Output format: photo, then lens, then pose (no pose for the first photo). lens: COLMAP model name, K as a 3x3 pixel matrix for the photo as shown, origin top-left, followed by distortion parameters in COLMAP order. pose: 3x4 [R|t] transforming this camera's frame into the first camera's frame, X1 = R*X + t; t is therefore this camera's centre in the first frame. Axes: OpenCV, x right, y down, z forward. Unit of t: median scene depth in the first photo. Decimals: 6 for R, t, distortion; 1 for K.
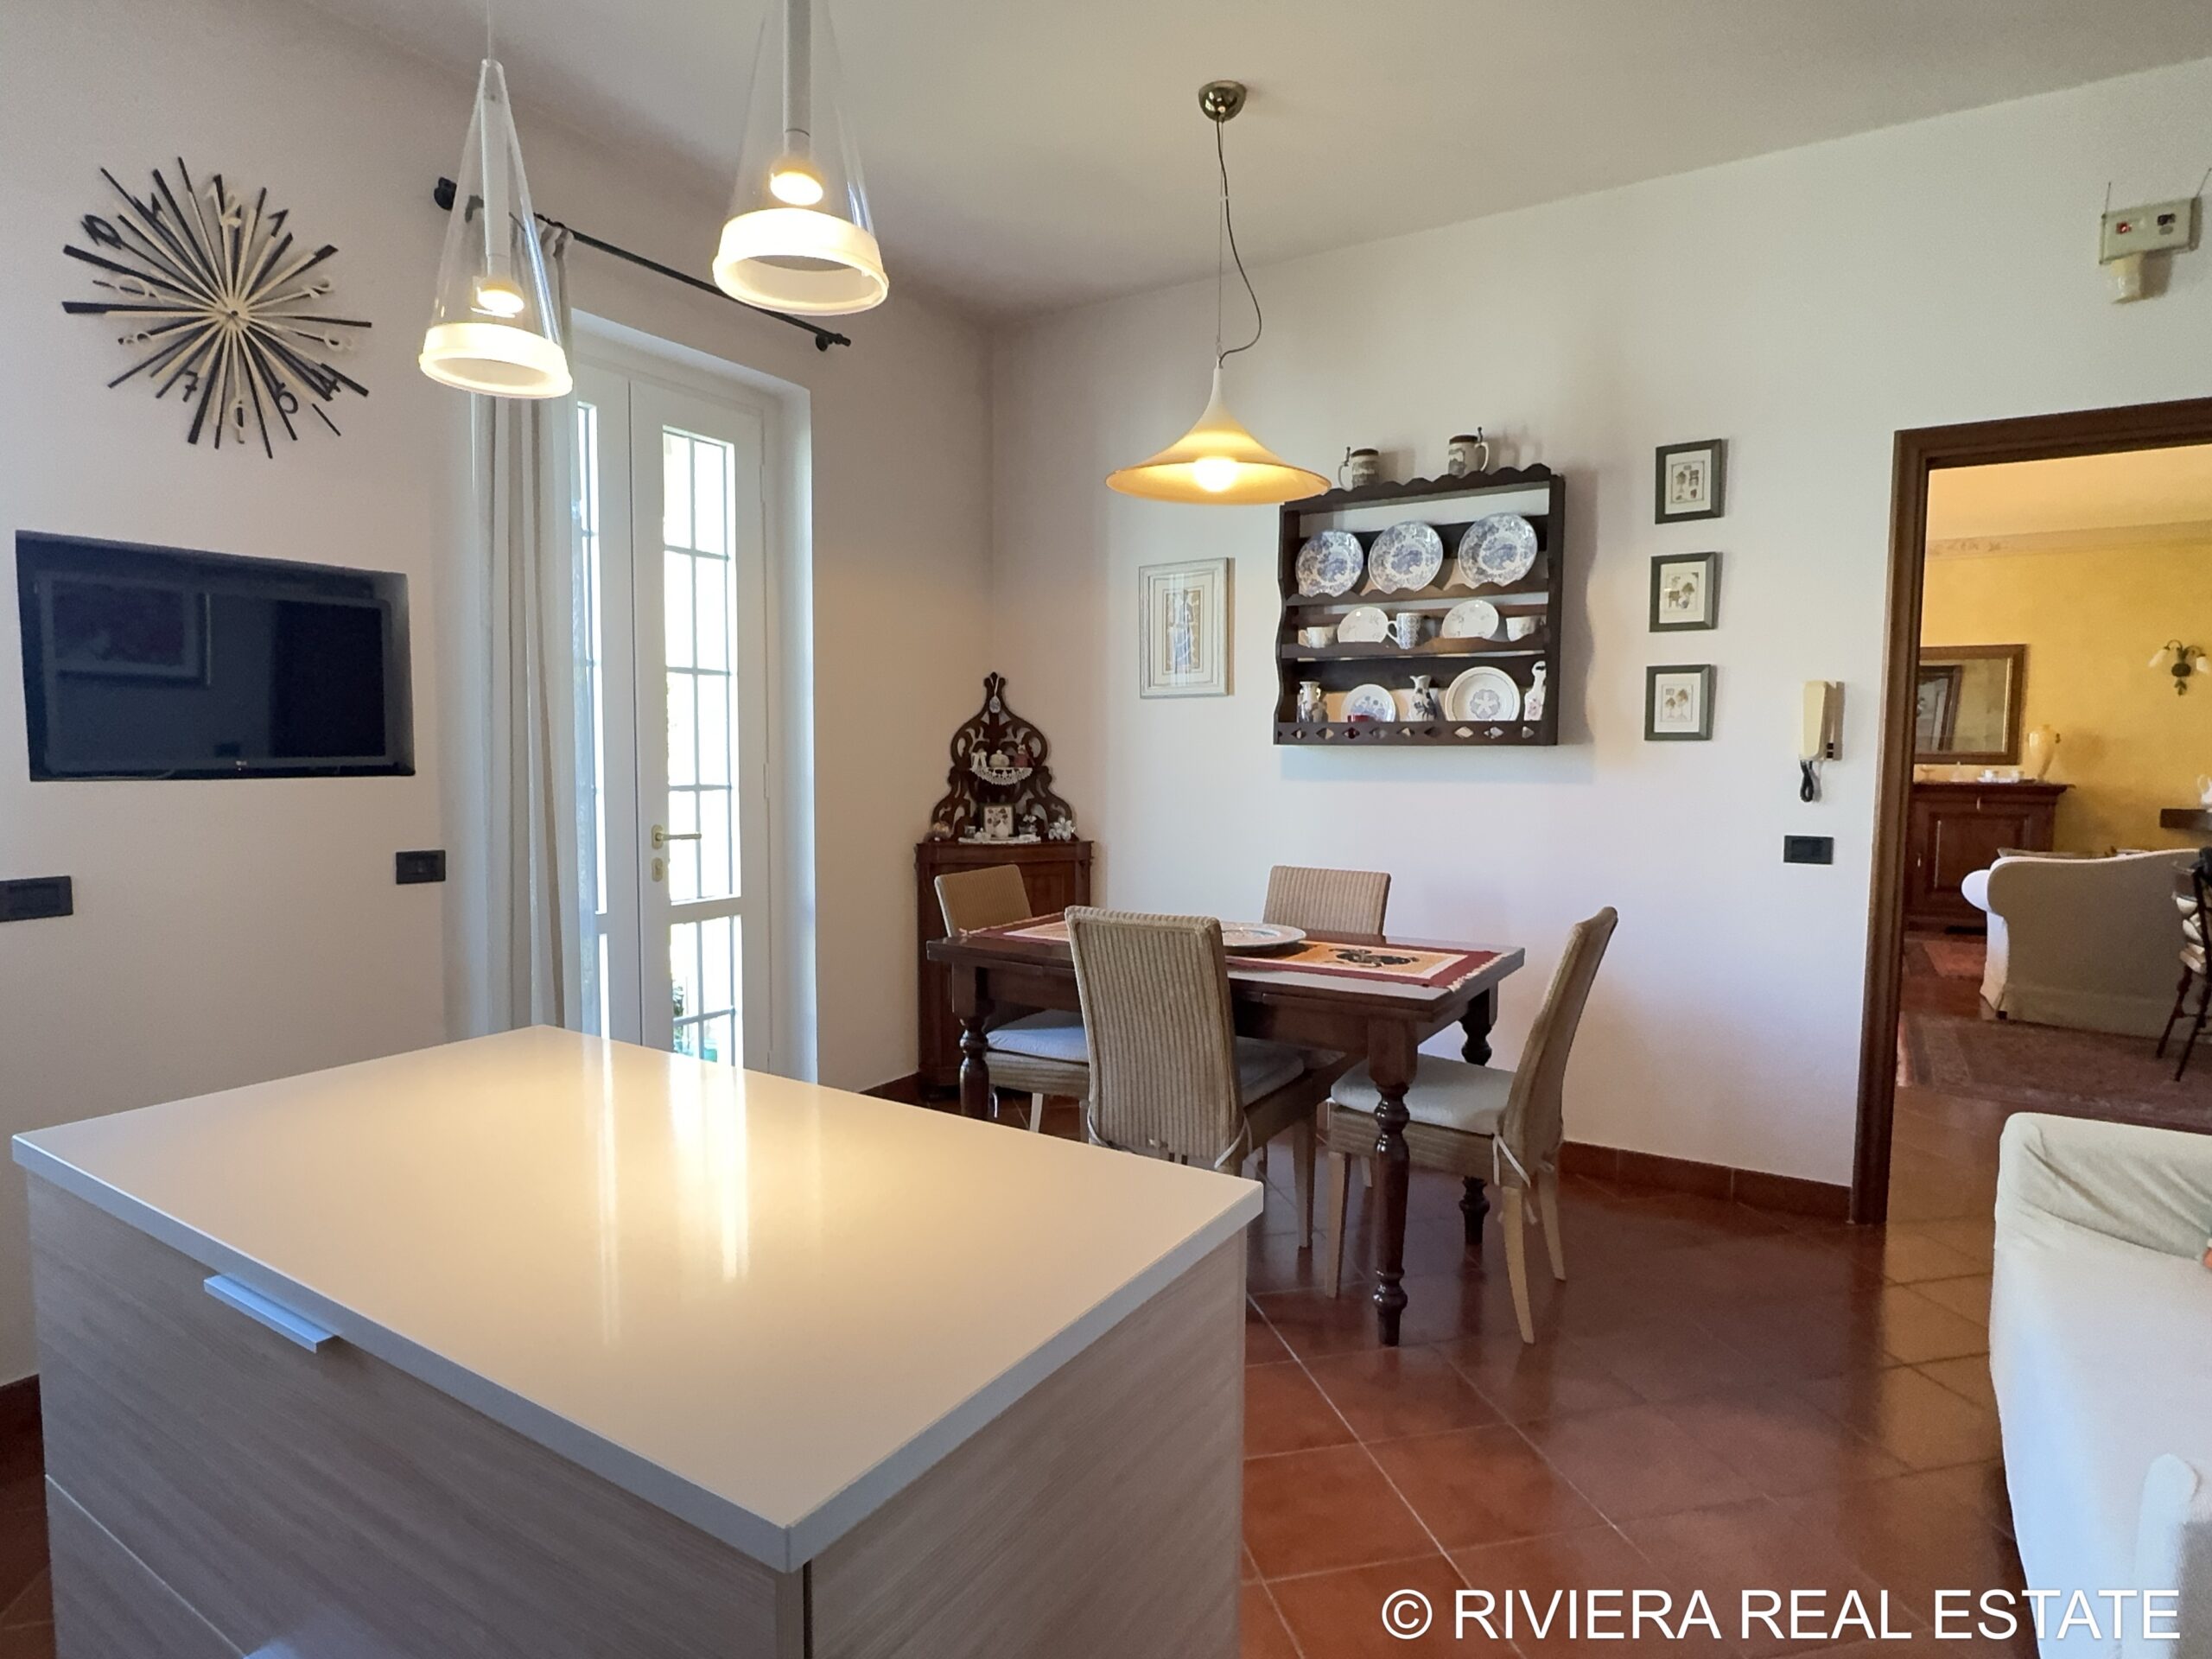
lens RADIAL K [[1215.0, 0, 1110.6], [0, 1215.0, 823.4], [0, 0, 1]] dist [0.001298, -0.000537]
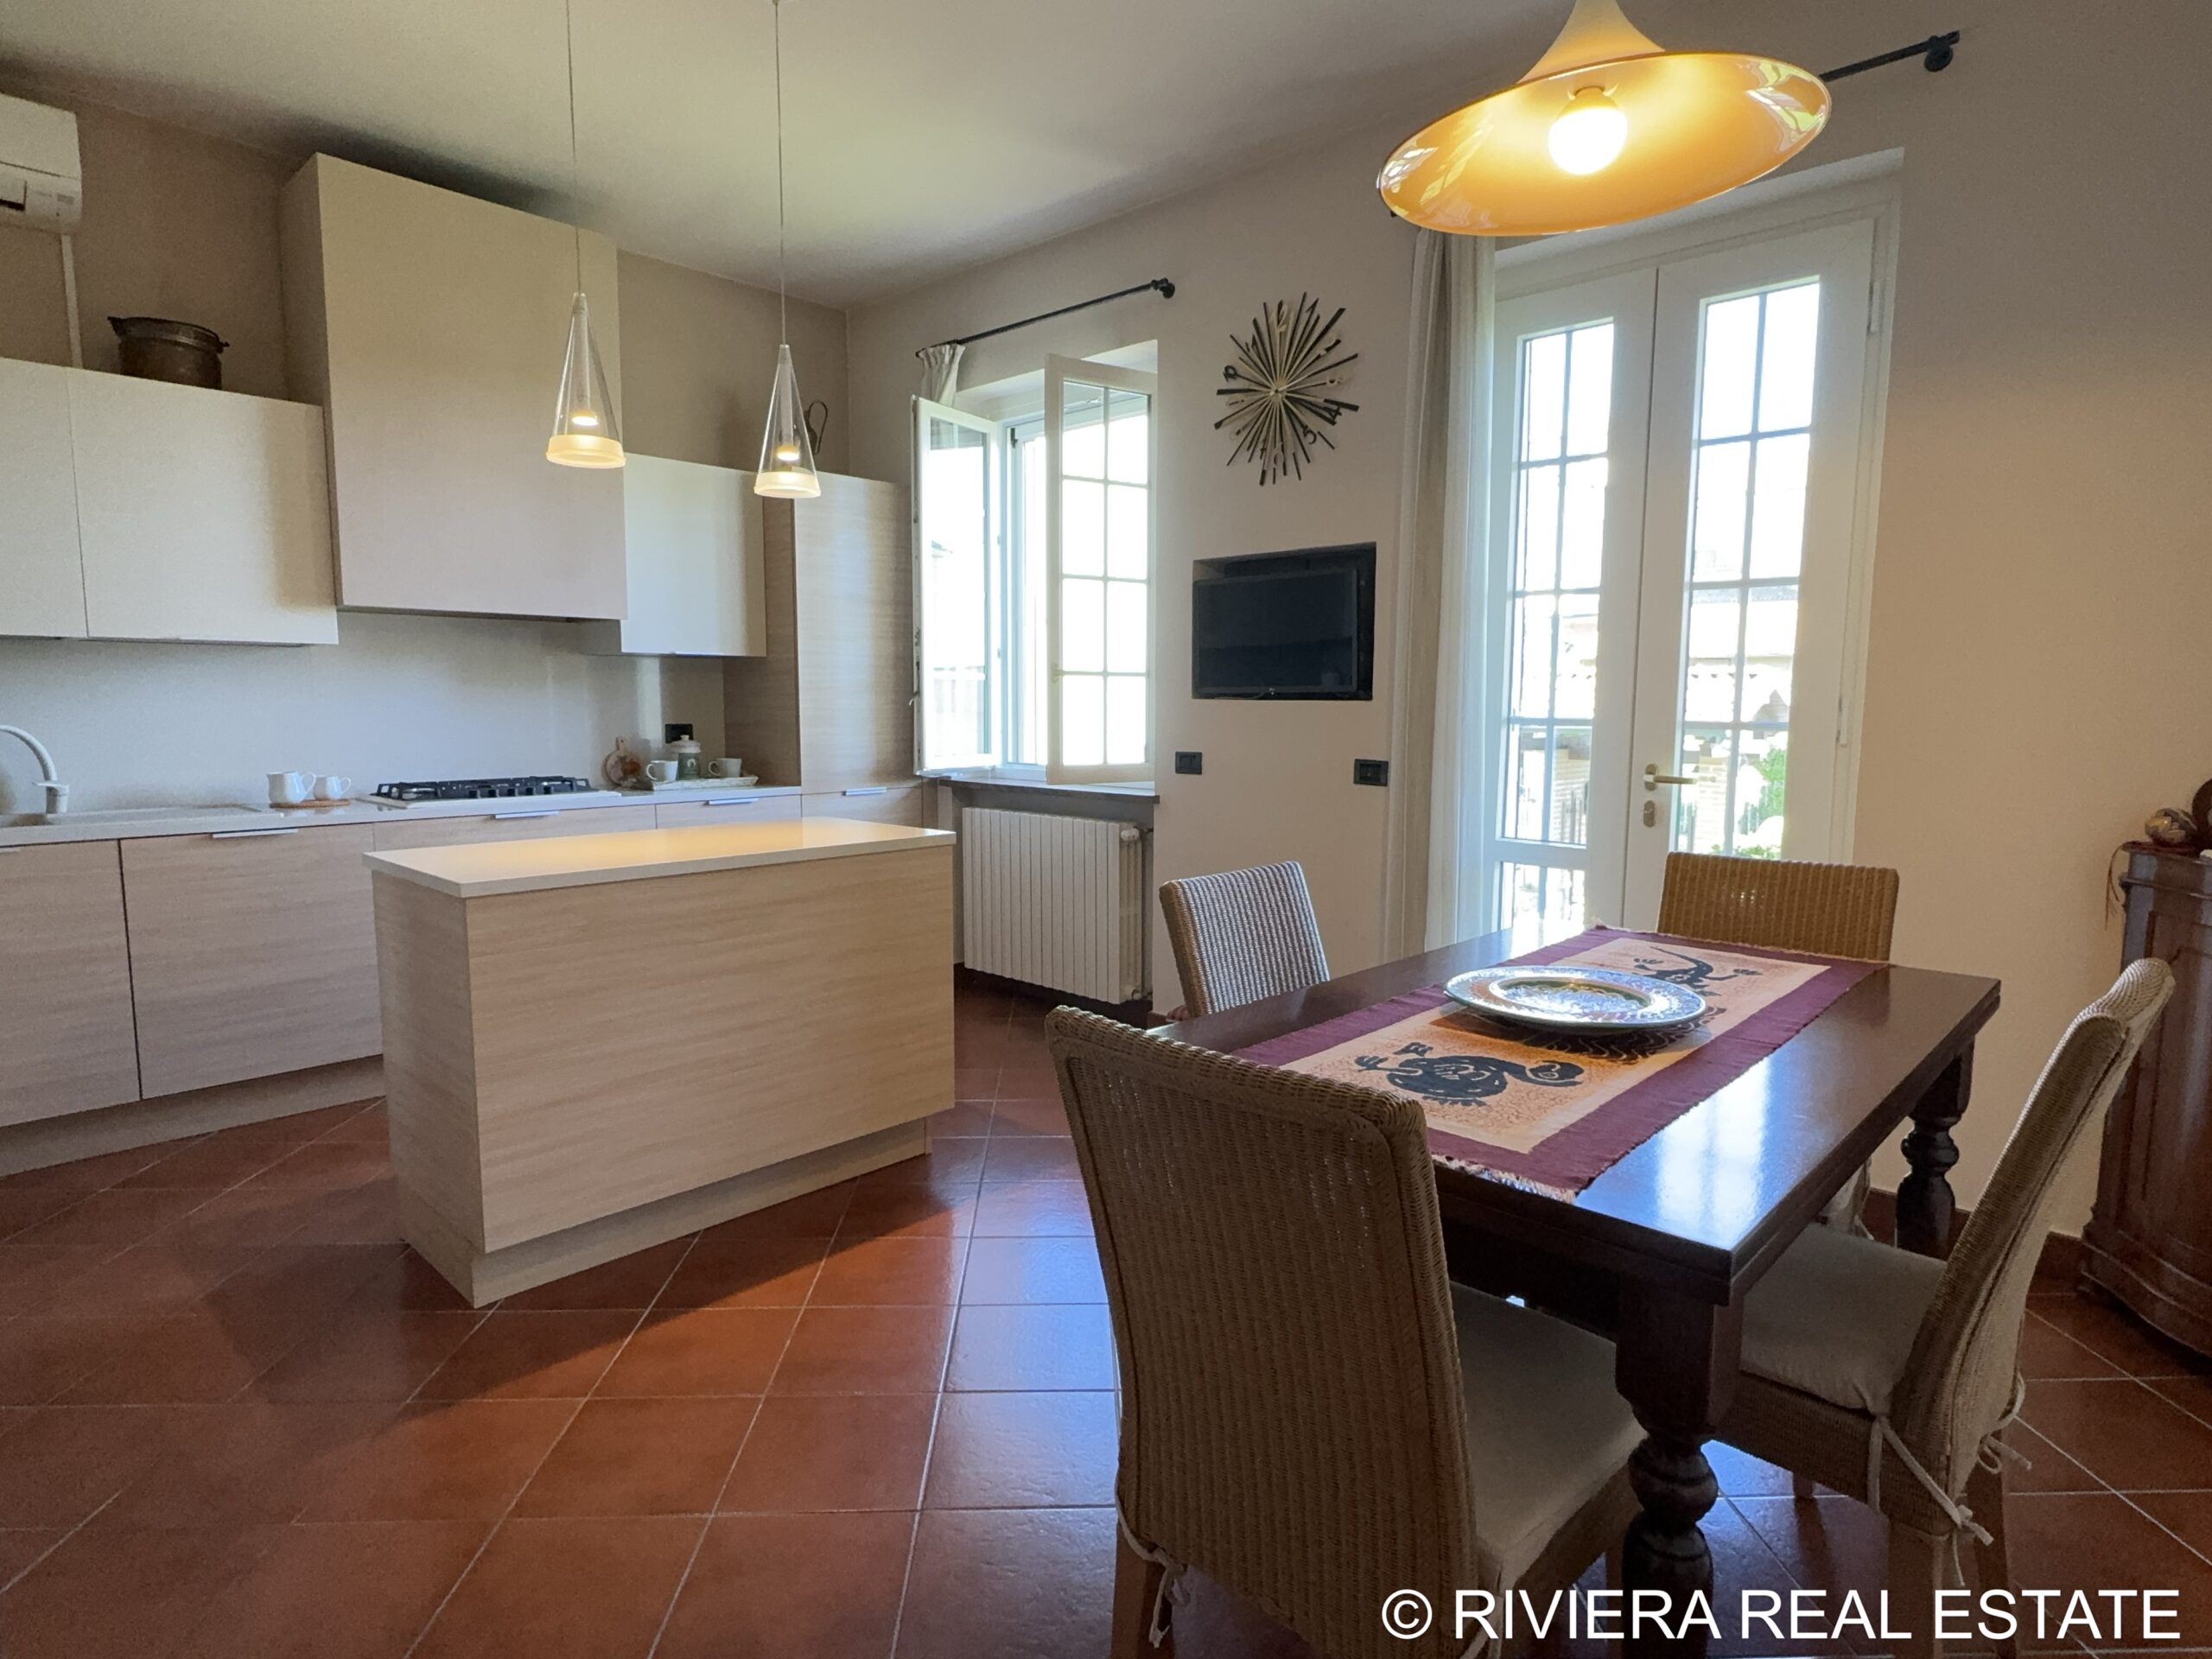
lens RADIAL K [[1215.0, 0, 1118.6], [0, 1215.0, 822.6], [0, 0, 1]] dist [0.001298, -0.000537]
pose [[-0.197640, 0.091260, -0.976018, 0.744651], [-0.070079, 0.991794, 0.106925, -0.030697], [0.977767, 0.089531, -0.189623, 1.008106]]
